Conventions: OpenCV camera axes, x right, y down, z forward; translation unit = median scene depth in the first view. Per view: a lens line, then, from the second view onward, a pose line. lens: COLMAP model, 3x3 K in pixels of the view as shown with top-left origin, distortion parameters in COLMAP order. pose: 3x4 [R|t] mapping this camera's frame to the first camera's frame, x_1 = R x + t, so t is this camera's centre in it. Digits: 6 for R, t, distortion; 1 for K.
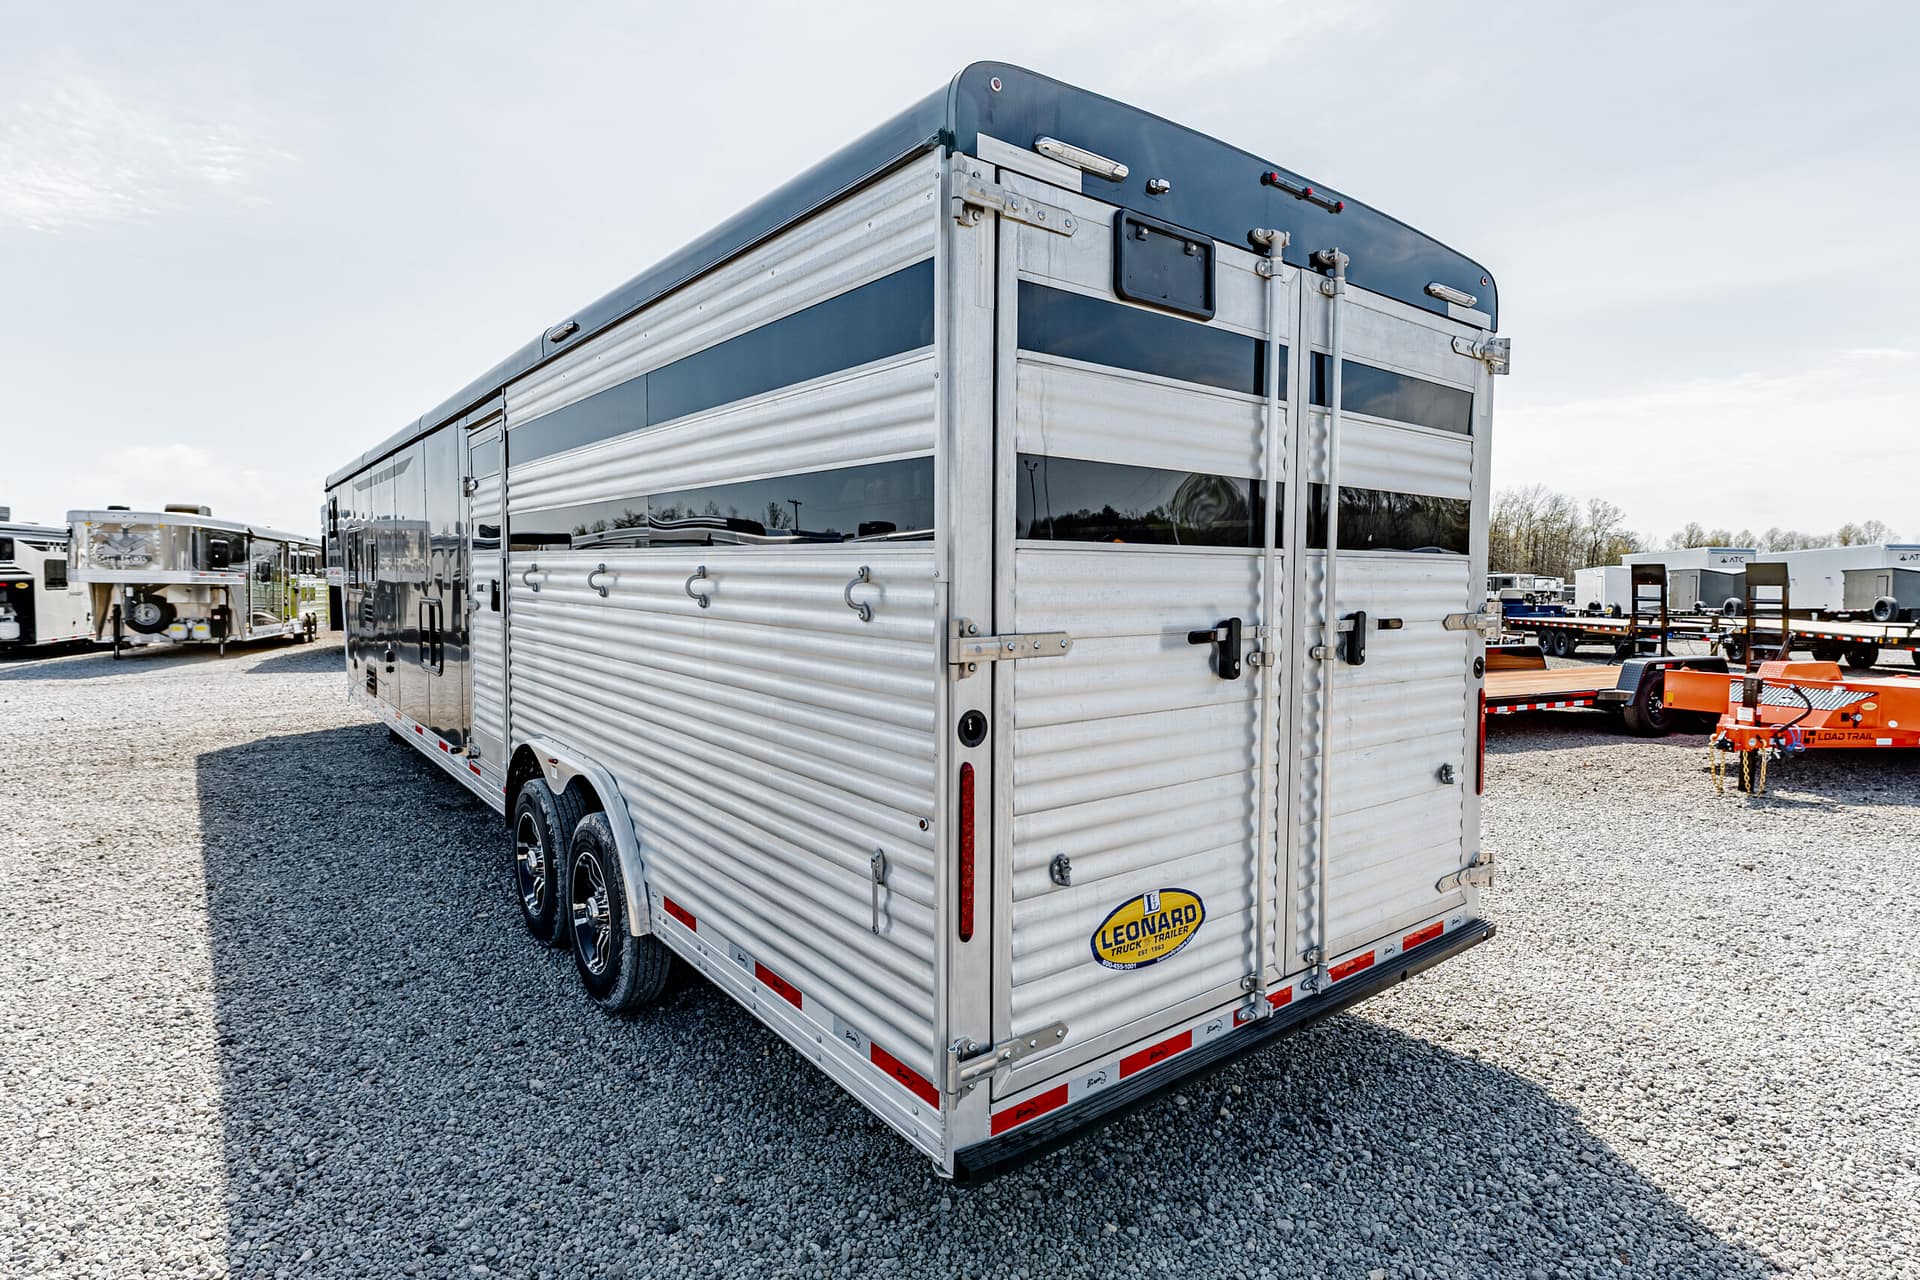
lens RADIAL K [[977.1, 0, 961.1], [0, 977.1, 628.9], [0, 0, 1]] dist [0.002113, 0.000344]
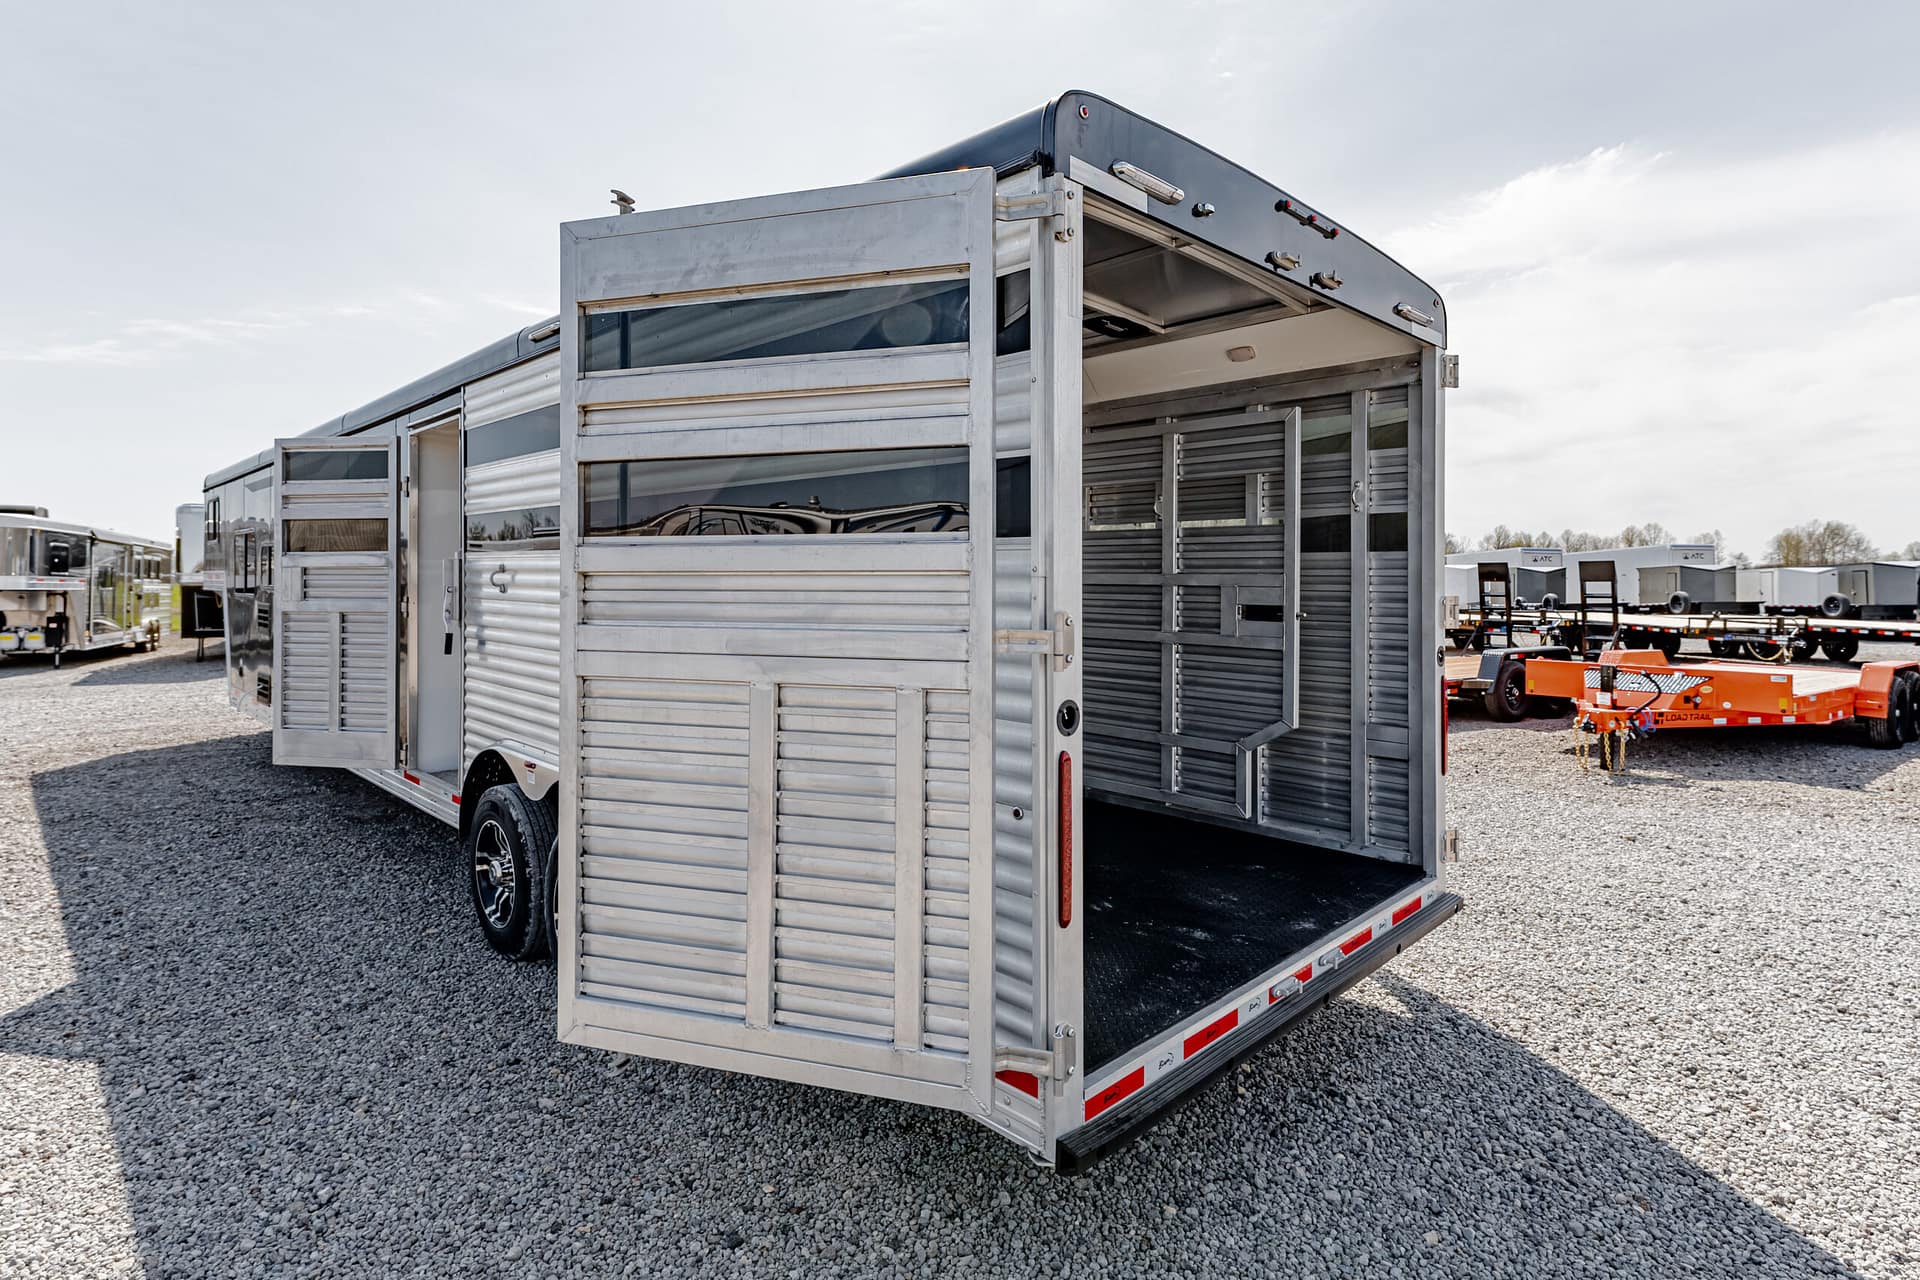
lens RADIAL K [[962.4, 0, 922.2], [0, 962.4, 583.8], [0, 0, 1]] dist [0.002077, 0.000072]
pose [[0.995071, -0.005898, 0.098986, -0.189468], [0.010606, 0.998834, -0.047104, 0.005103], [-0.098593, 0.047922, 0.993973, -0.002771]]
